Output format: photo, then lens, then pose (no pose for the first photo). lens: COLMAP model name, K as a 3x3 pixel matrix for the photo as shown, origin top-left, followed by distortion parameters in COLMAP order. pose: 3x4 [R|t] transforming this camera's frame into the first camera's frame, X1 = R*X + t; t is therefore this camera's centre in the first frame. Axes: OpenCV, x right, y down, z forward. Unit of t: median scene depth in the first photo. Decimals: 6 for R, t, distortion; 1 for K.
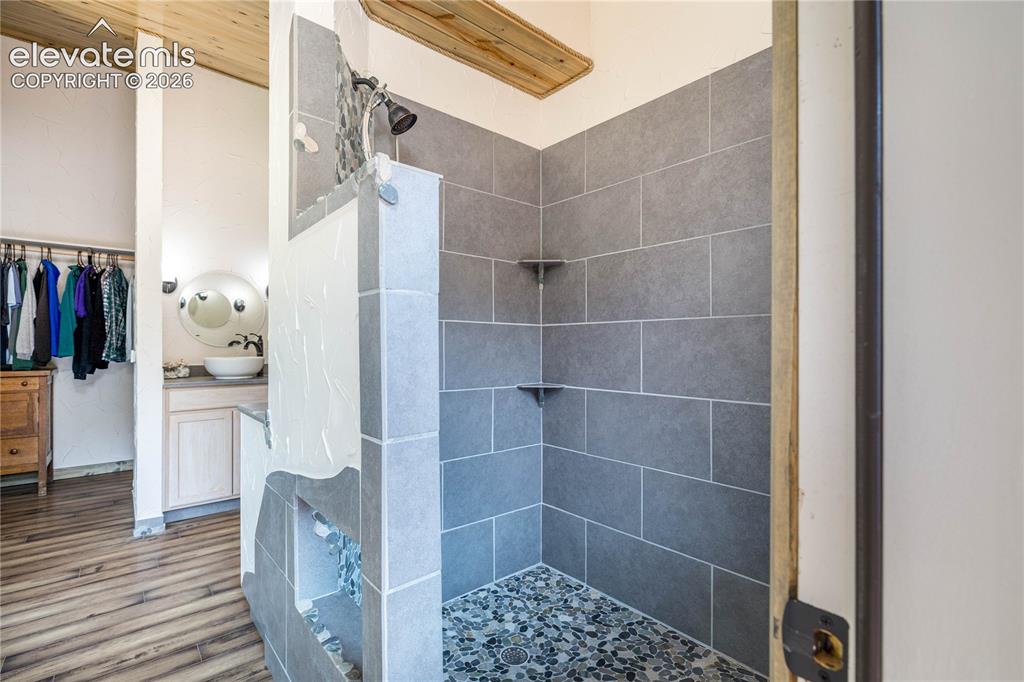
lens RADIAL K [[469.2, 0, 476.7], [0, 469.2, 344.8], [0, 0, 1]] dist [-0.004996, 0.000159]
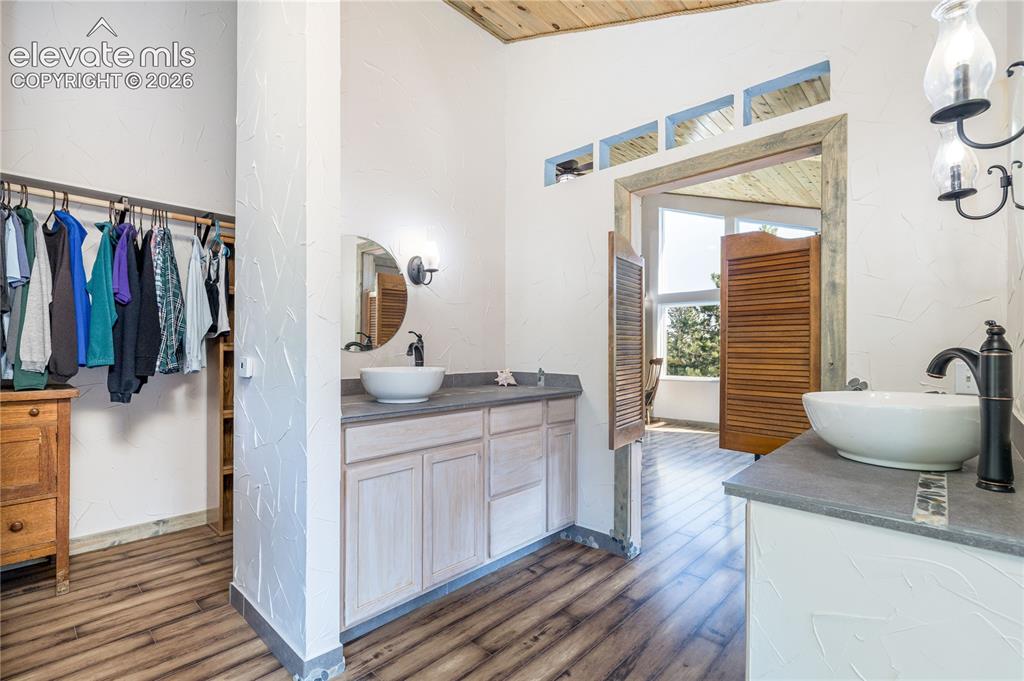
lens RADIAL K [[469.2, 0, 472.5], [0, 469.2, 351.3], [0, 0, 1]] dist [-0.004996, 0.000159]
pose [[0.993534, 0.002107, 0.113516, -0.462708], [-0.002470, 0.999992, 0.003057, 0.001969], [-0.113509, -0.003318, 0.993531, 0.330003]]
